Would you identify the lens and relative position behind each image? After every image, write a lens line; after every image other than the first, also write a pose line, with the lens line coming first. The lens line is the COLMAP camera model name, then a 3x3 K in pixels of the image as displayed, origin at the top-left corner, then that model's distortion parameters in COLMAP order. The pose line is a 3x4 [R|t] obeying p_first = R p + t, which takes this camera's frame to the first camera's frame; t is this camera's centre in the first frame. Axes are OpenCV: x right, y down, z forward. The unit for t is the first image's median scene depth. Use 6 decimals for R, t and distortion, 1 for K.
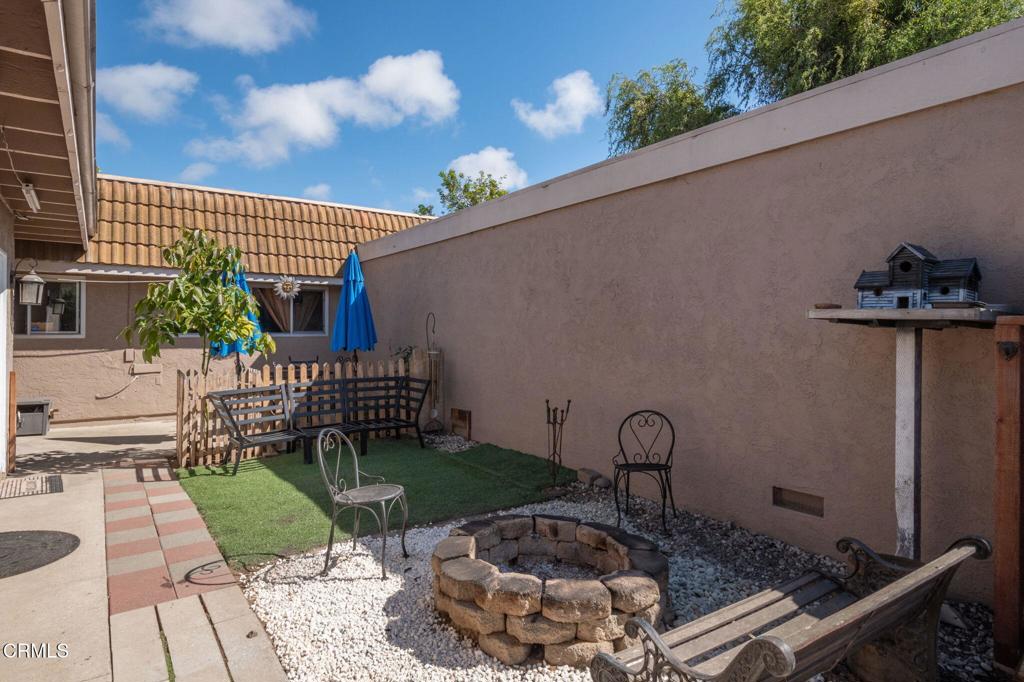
lens RADIAL K [[562.2, 0, 516.3], [0, 562.2, 341.1], [0, 0, 1]] dist [0.003769, -0.000052]
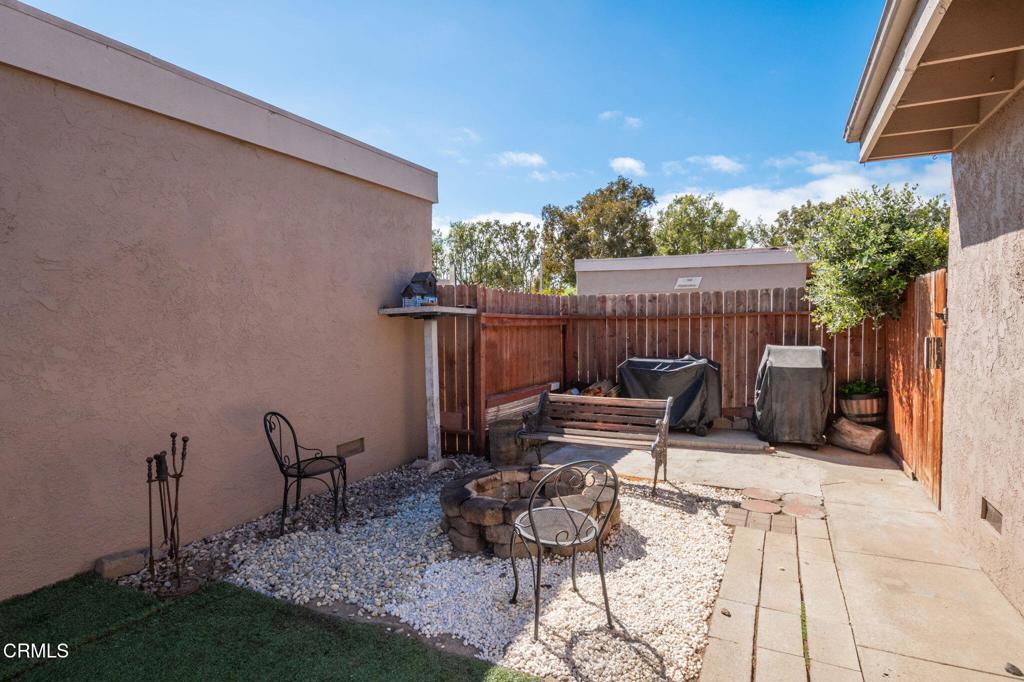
lens RADIAL K [[562.2, 0, 516.3], [0, 562.2, 341.1], [0, 0, 1]] dist [0.003769, -0.000052]
pose [[-0.475933, -0.040435, 0.878552, -0.717998], [0.013873, 0.998473, 0.053470, -0.028049], [-0.879372, 0.037636, -0.474645, 1.102437]]
